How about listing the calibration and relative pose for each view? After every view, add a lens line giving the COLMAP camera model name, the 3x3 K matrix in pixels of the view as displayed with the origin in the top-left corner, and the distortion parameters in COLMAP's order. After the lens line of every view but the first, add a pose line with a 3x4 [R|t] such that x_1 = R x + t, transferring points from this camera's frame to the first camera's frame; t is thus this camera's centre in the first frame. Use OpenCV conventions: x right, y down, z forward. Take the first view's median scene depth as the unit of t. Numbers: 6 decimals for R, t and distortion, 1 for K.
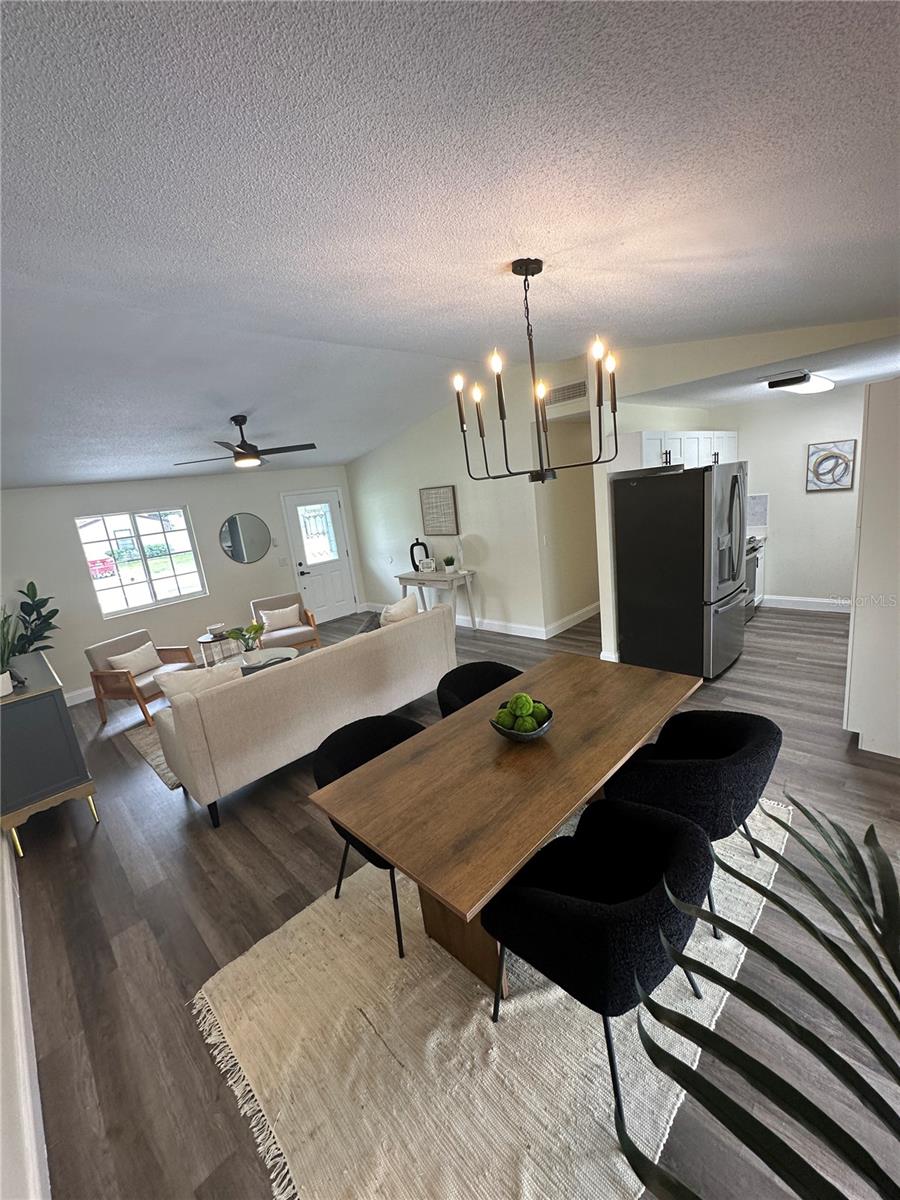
lens RADIAL K [[478.6, 0, 450.0], [0, 478.6, 600.0], [0, 0, 1]] dist [-0.010519, 0.000220]
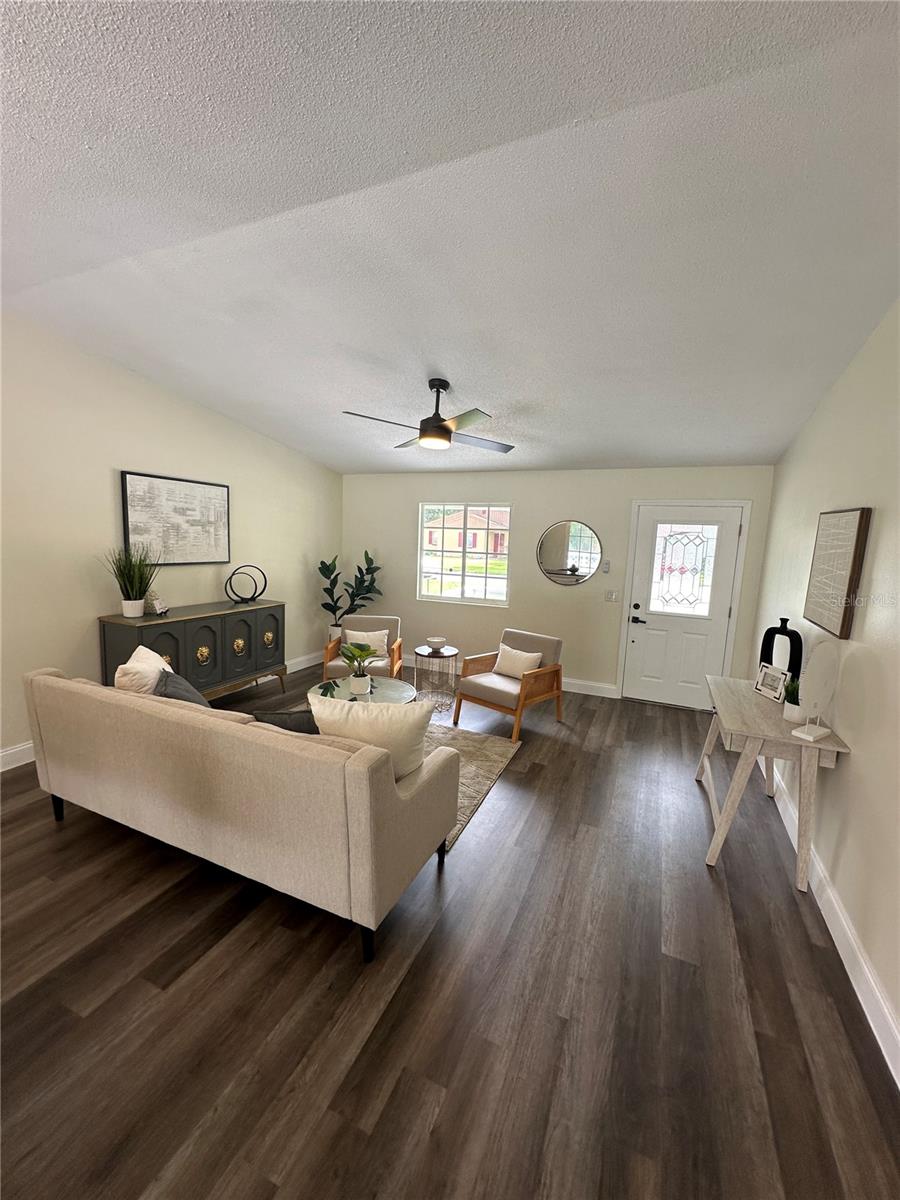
lens RADIAL K [[478.6, 0, 450.0], [0, 478.6, 600.0], [0, 0, 1]] dist [-0.010519, 0.000220]
pose [[0.356926, 0.260995, -0.896931, 0.395048], [-0.286665, 0.944449, 0.160746, -0.231208], [0.889060, 0.199745, 0.411916, 0.959876]]
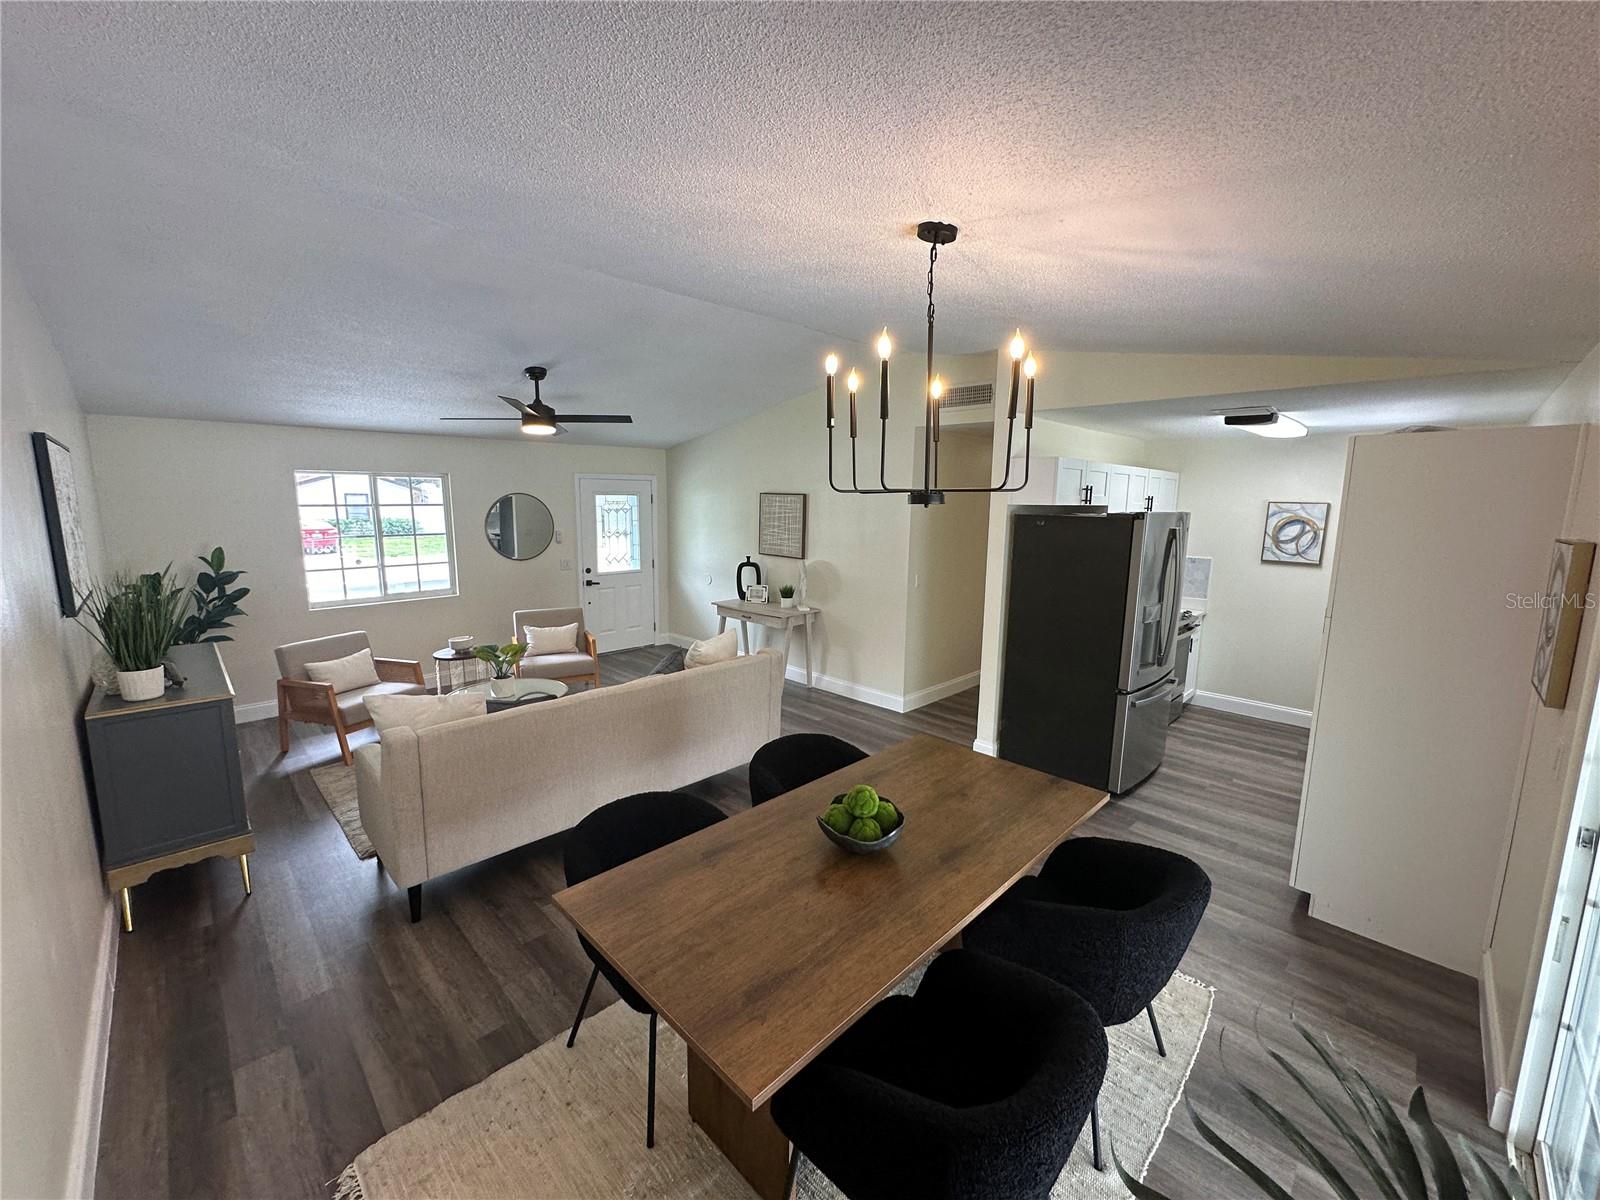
lens RADIAL K [[638.1, 0, 797.9], [0, 638.1, 596.7], [0, 0, 1]] dist [-0.010519, 0.000220]
pose [[0.991720, 0.127140, 0.018073, -0.003946], [-0.125470, 0.989293, -0.074546, -0.003115], [-0.027357, 0.071661, 0.997054, 0.008043]]
